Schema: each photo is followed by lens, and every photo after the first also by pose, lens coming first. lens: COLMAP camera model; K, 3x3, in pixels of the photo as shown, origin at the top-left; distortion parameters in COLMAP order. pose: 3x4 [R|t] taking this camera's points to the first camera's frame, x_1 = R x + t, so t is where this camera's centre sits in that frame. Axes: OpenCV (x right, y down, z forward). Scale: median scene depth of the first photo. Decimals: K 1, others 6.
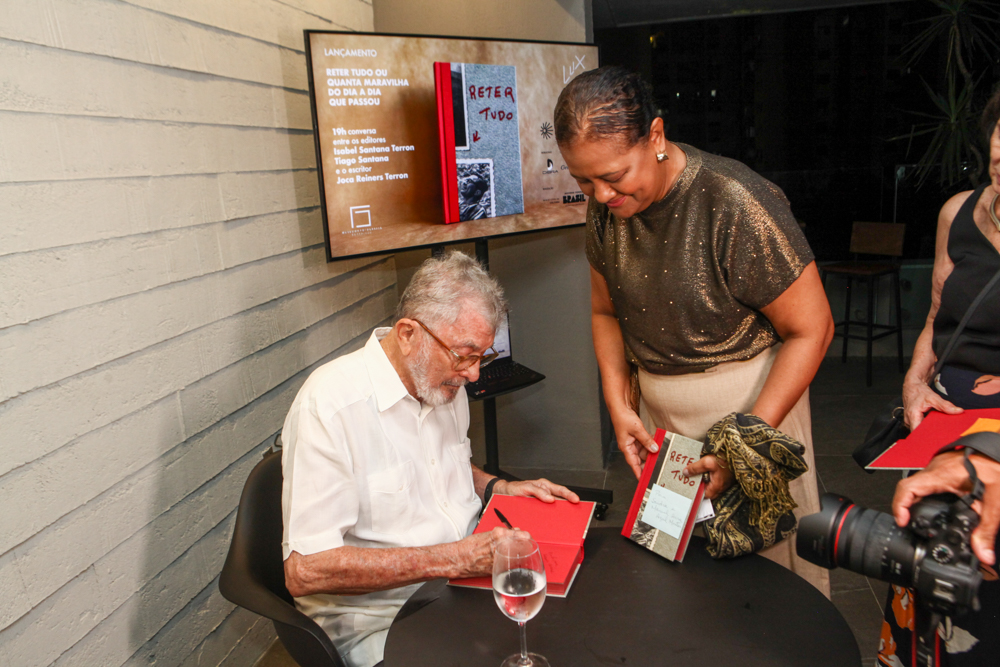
lens RADIAL K [[793.2, 0, 504.2], [0, 793.2, 341.6], [0, 0, 1]] dist [-0.072396, 0.067957]
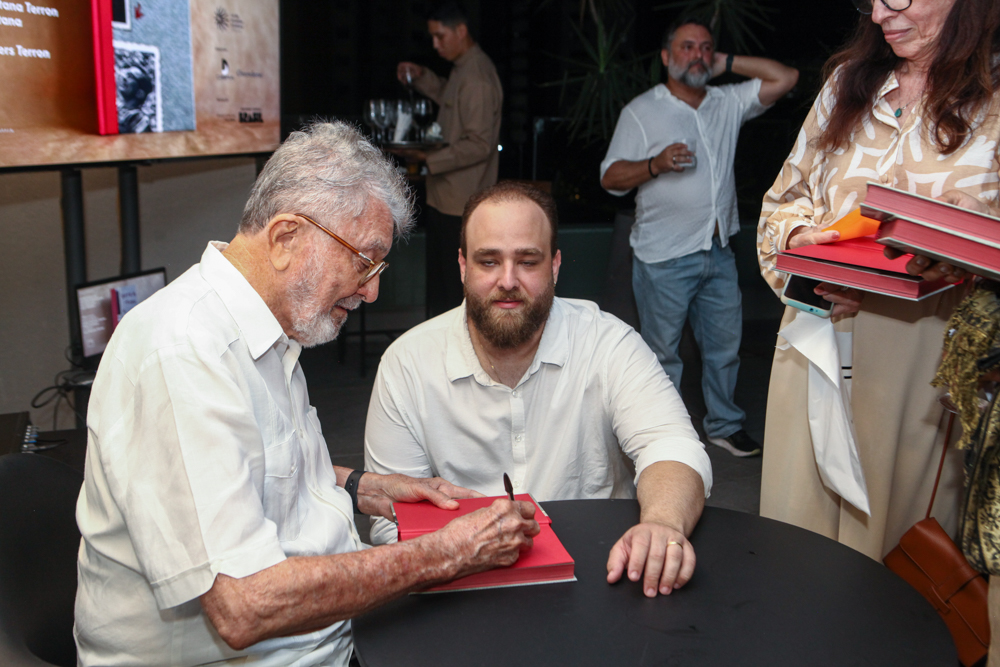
lens RADIAL K [[967.1, 0, 512.6], [0, 967.1, 355.4], [0, 0, 1]] dist [-0.034660, 0.000000]
pose [[0.838976, -0.054880, 0.541394, -0.238285], [0.055533, 0.998342, 0.015143, 0.048563], [-0.541328, 0.017361, 0.840633, 0.123484]]
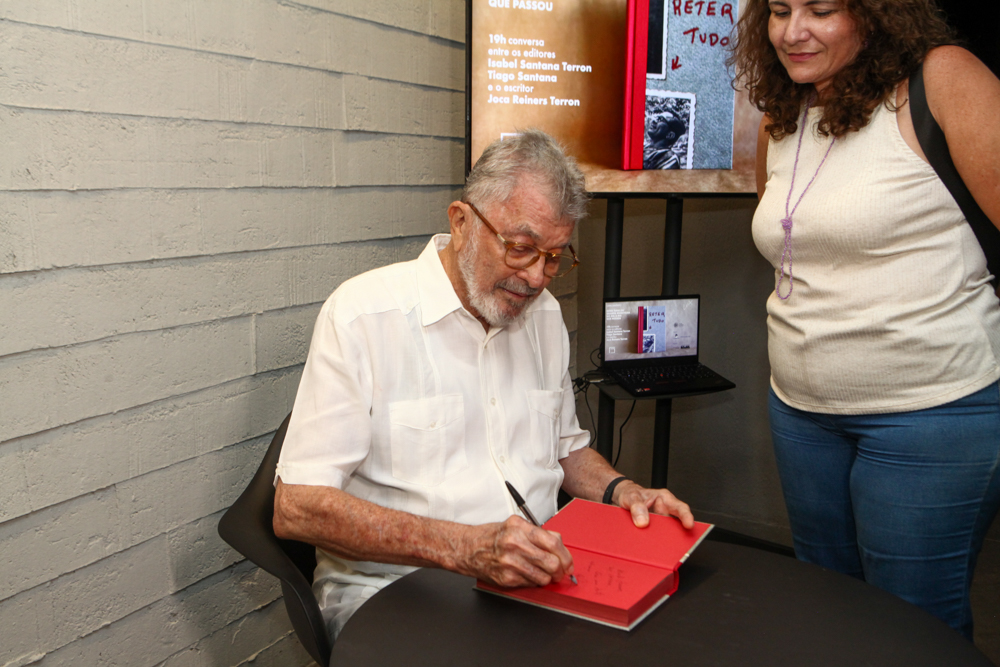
lens RADIAL K [[967.1, 0, 521.6], [0, 967.1, 351.7], [0, 0, 1]] dist [-0.034660, 0.000000]
pose [[0.955263, 0.121491, -0.269652, 0.113713], [-0.133039, 0.990798, -0.024902, 0.070300], [0.264145, 0.059662, 0.962636, 0.057638]]
